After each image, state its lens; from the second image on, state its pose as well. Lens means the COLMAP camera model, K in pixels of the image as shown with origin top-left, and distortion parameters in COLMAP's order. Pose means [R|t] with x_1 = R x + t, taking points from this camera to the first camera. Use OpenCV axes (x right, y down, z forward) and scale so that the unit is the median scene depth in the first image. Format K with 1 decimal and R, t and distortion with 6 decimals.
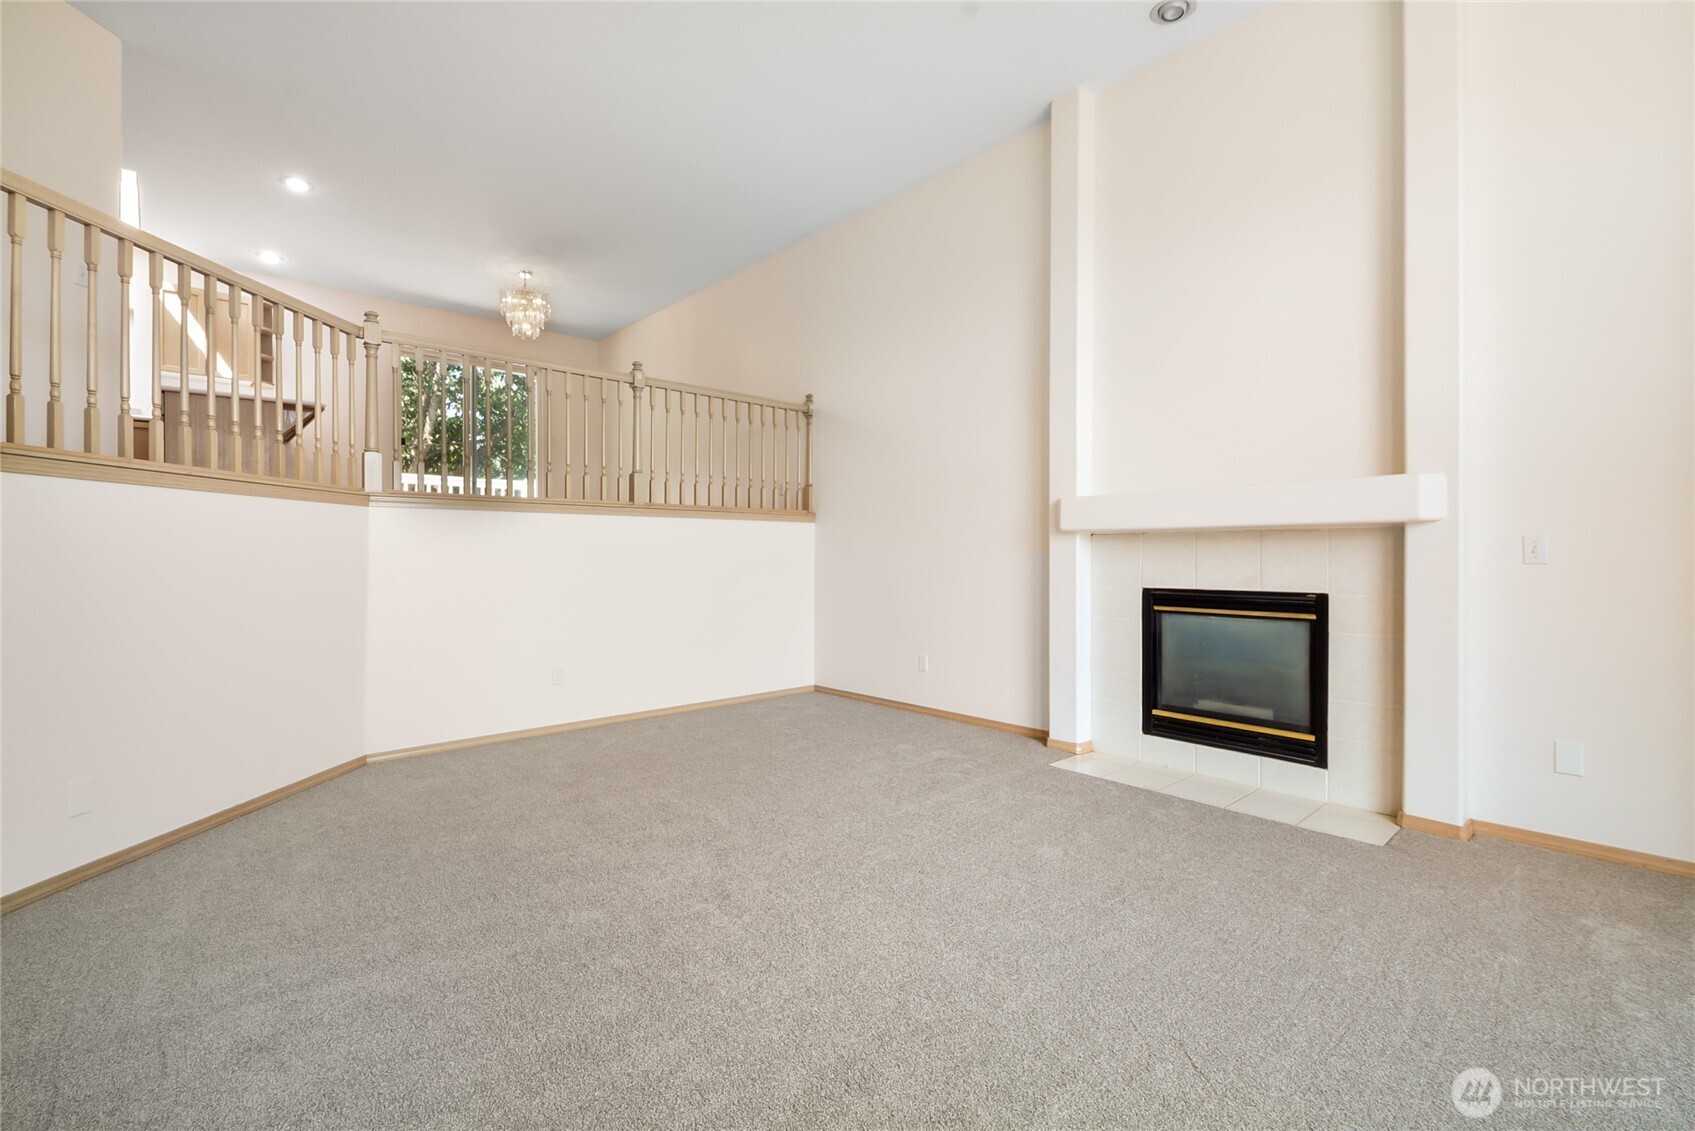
lens RADIAL K [[721.0, 0, 847.5], [0, 721.0, 565.5], [0, 0, 1]] dist [0.000773, -0.017700]
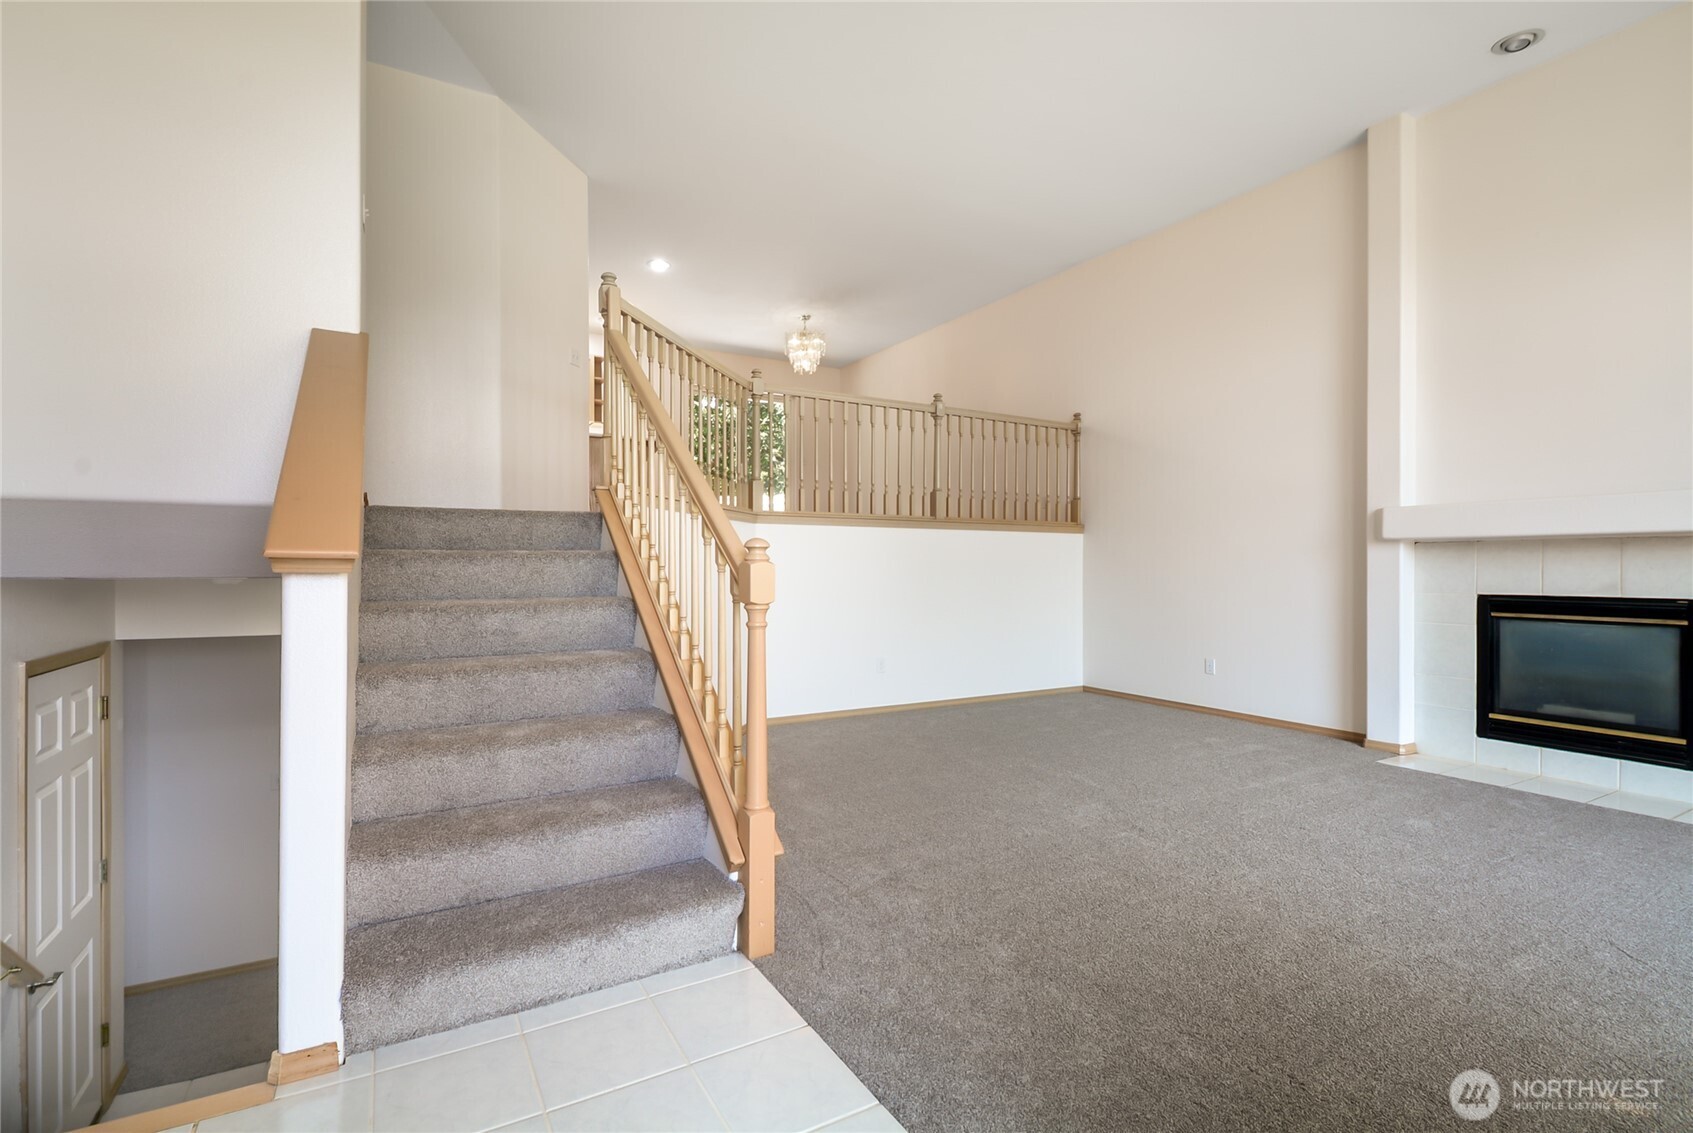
lens RADIAL K [[740.7, 0, 828.7], [0, 740.7, 574.6], [0, 0, 1]] dist [0.002423, -0.012638]
pose [[0.970987, 0.005178, -0.239075, -0.224701], [-0.006425, 0.999970, -0.004438, 0.012474], [0.239045, 0.005846, 0.970991, -0.226225]]
